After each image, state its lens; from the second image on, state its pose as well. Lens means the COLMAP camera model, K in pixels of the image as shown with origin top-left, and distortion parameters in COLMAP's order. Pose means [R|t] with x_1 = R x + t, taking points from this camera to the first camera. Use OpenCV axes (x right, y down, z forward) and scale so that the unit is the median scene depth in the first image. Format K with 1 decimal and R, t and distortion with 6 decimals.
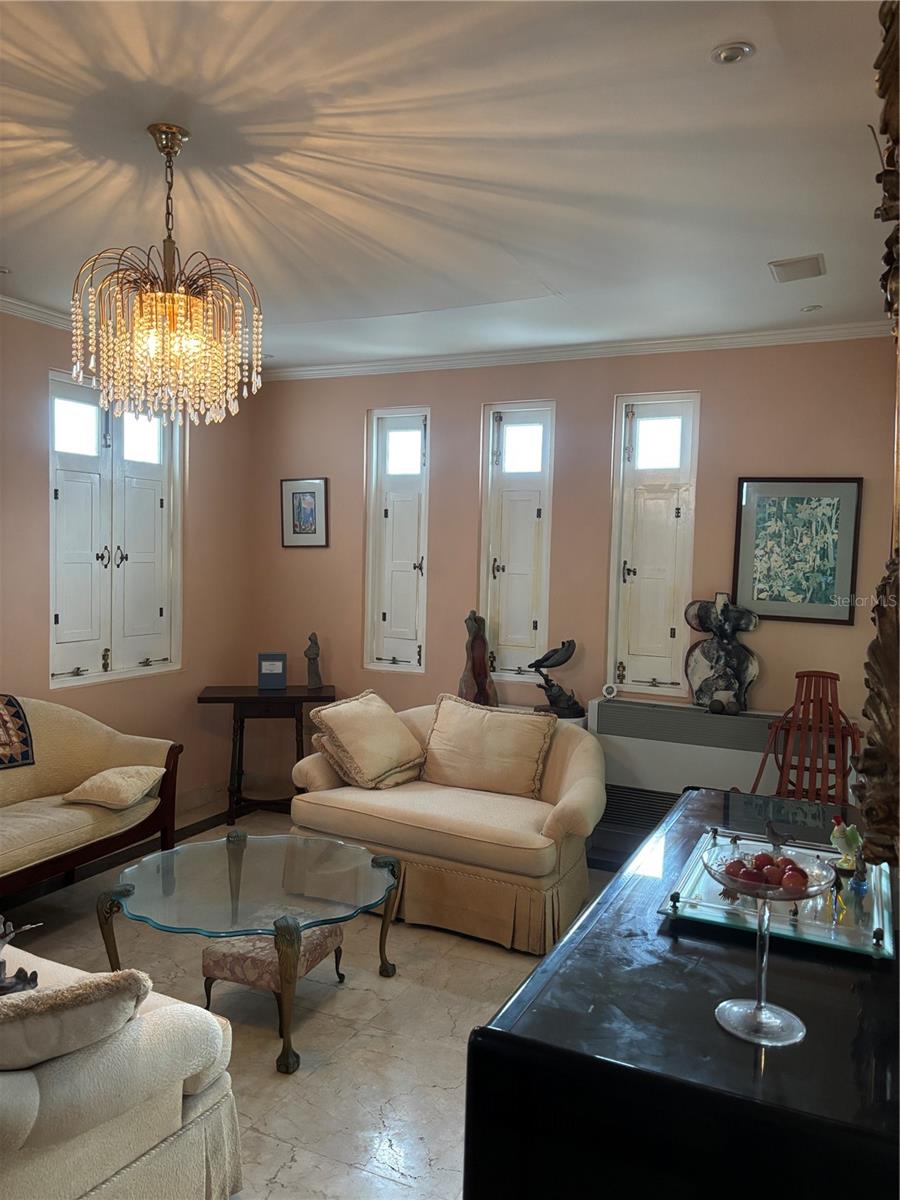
lens RADIAL K [[914.2, 0, 453.9], [0, 914.2, 605.1], [0, 0, 1]] dist [0.068948, -0.039846]
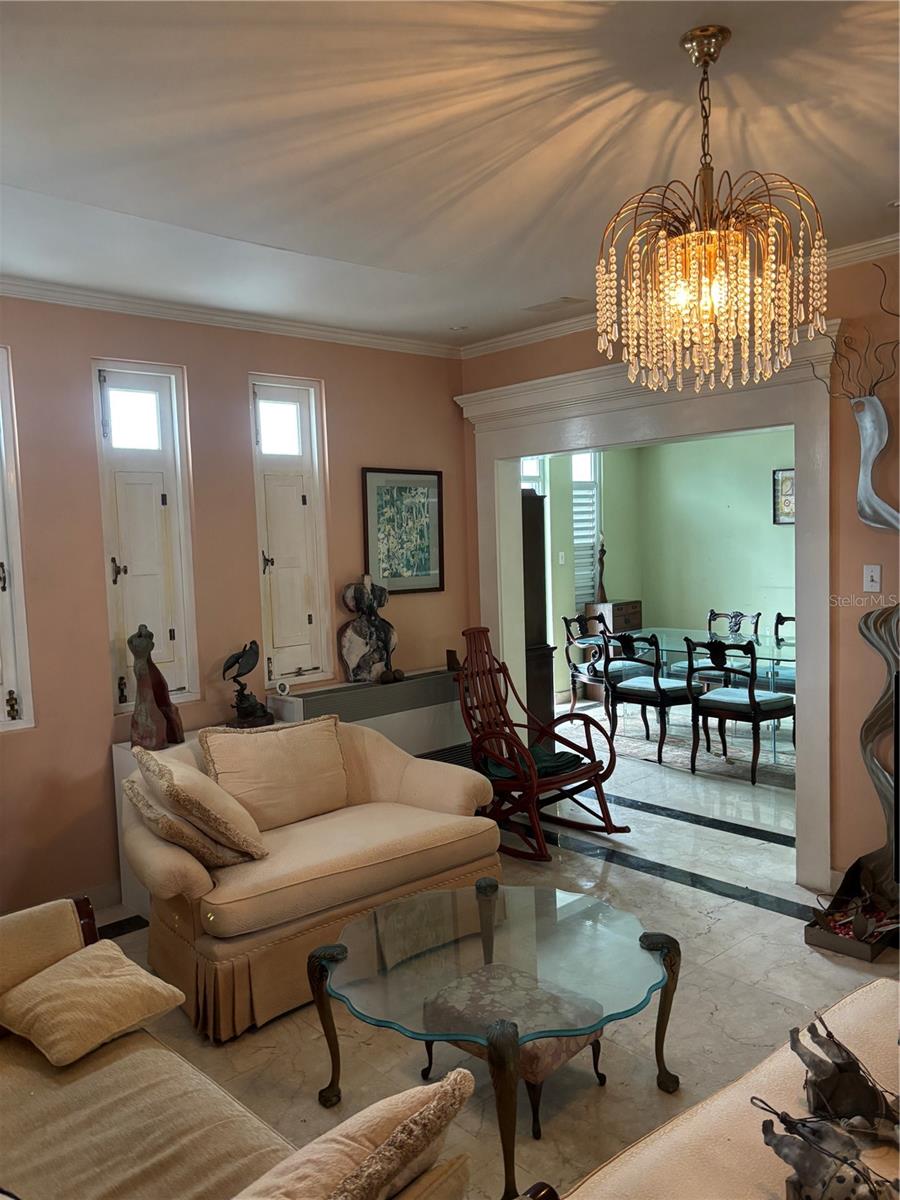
lens RADIAL K [[914.2, 0, 455.0], [0, 914.2, 603.6], [0, 0, 1]] dist [0.068948, -0.039846]
pose [[0.363334, -0.102527, 0.926000, -0.675204], [0.101059, 0.992399, 0.070226, -0.044102], [-0.926162, 0.068065, 0.370934, 0.511645]]
